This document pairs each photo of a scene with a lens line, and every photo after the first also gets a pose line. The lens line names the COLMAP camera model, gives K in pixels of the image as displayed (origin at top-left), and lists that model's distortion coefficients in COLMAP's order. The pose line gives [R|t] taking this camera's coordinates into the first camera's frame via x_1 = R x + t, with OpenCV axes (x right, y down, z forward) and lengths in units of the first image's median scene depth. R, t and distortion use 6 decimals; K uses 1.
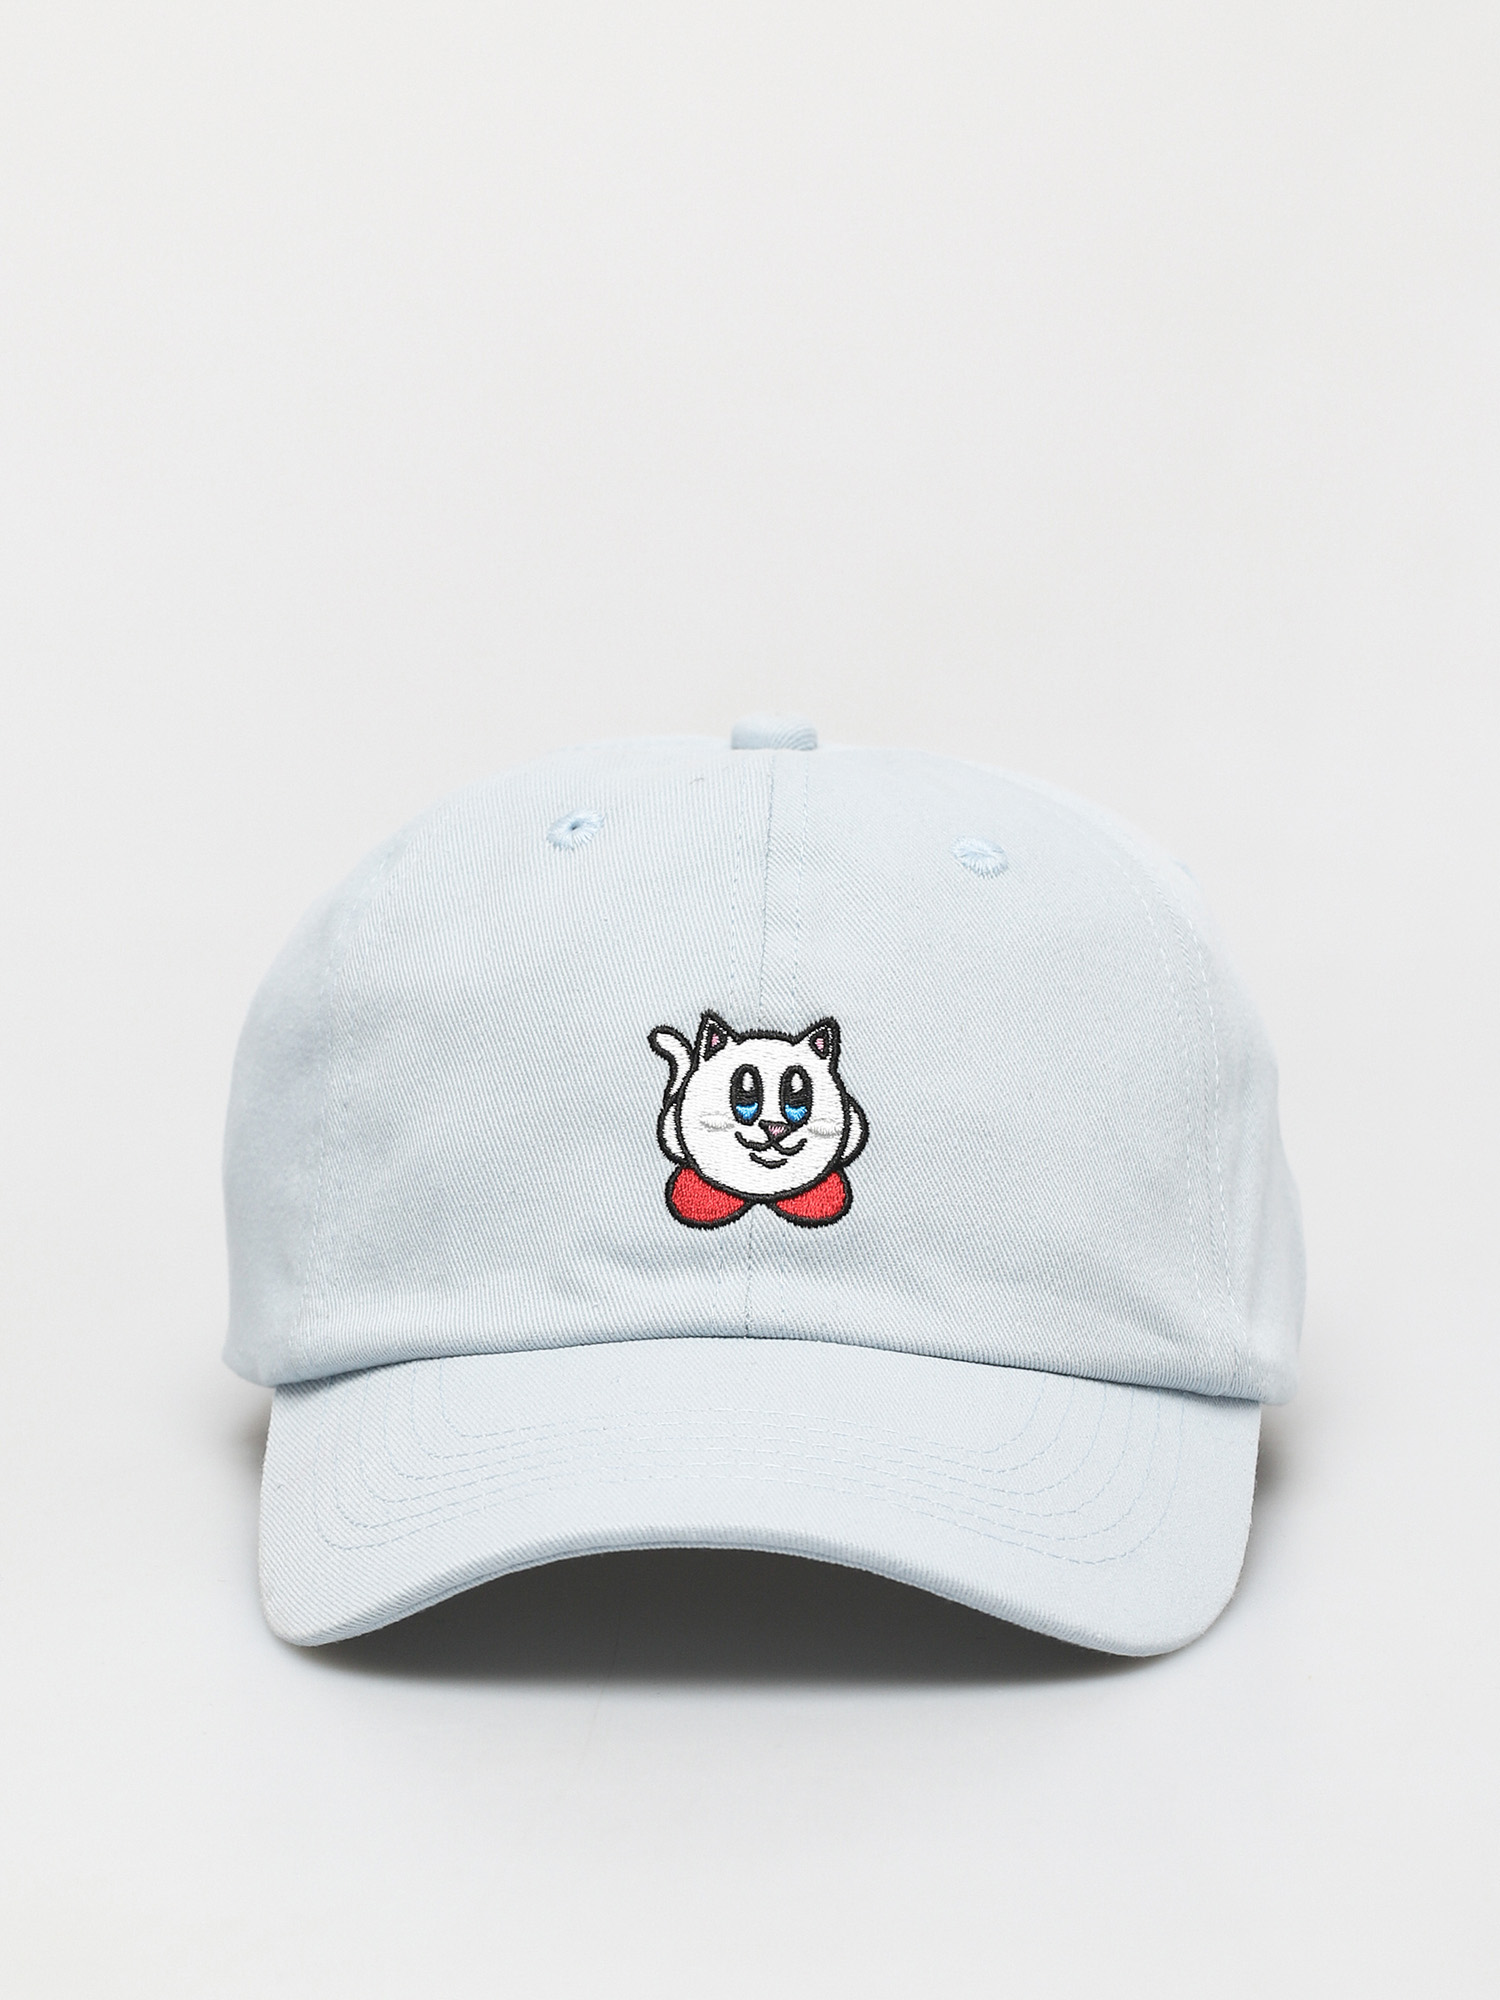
lens RADIAL K [[9689.8, 0, 750.0], [0, 9689.8, 1000.0], [0, 0, 1]] dist [0.158977, -0.209260]
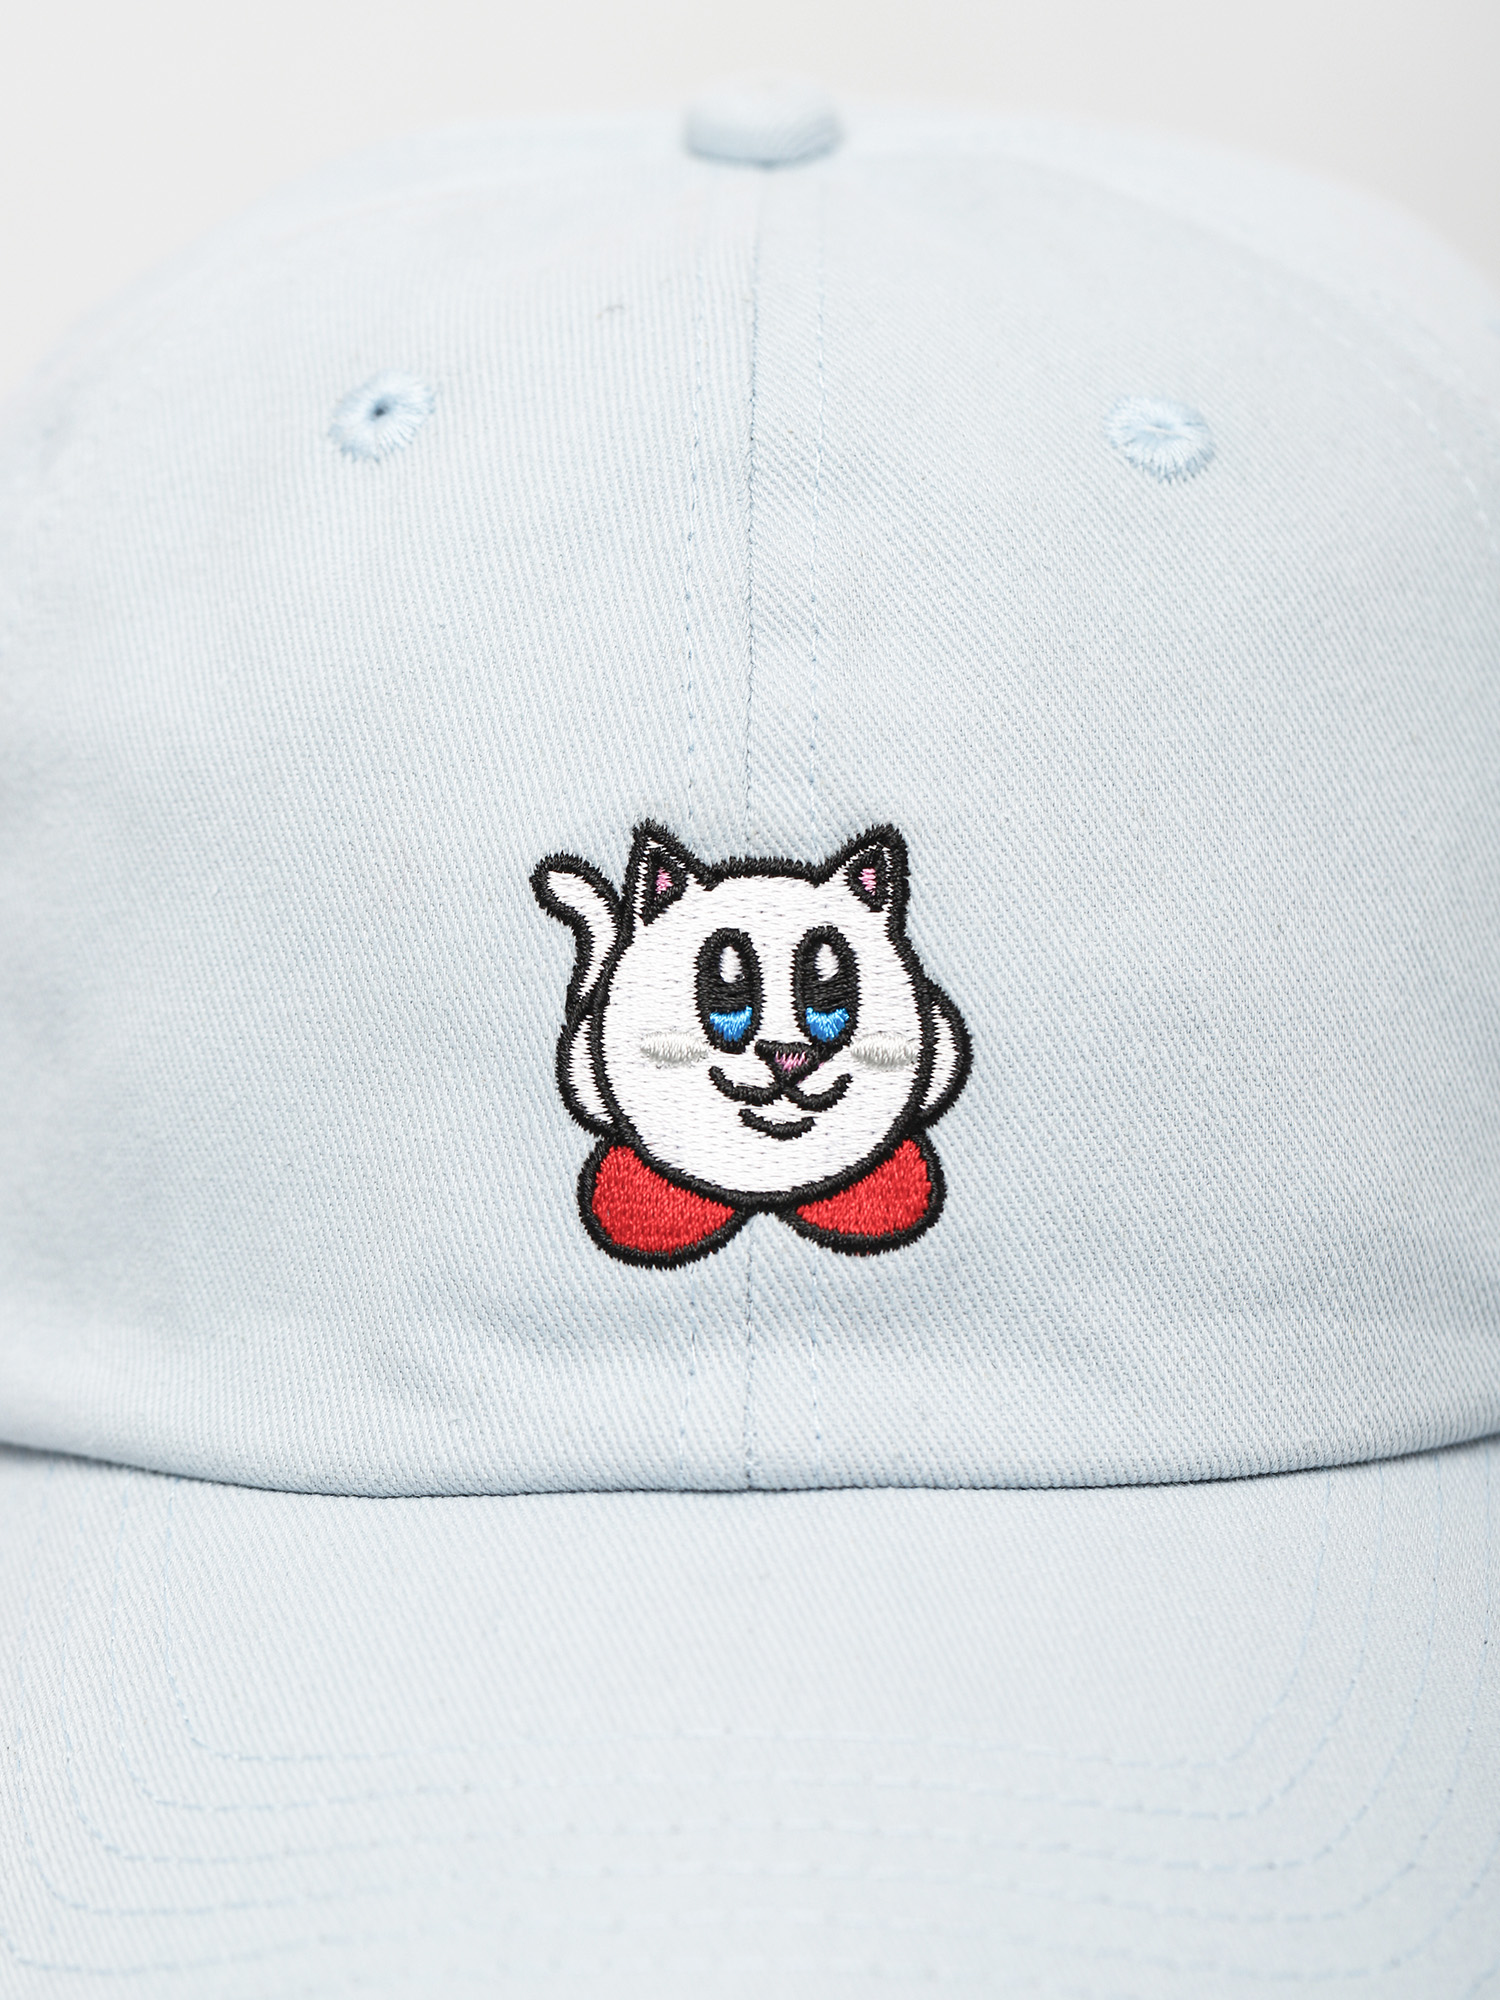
lens RADIAL K [[7621.6, 0, 750.0], [0, 7621.6, 1000.0], [0, 0, 1]] dist [-0.009526, -1.656936]
pose [[0.998936, -0.043272, -0.015948, 0.007126], [0.045658, 0.976651, 0.209926, -0.073908], [0.006491, -0.210431, 0.977587, 0.607894]]
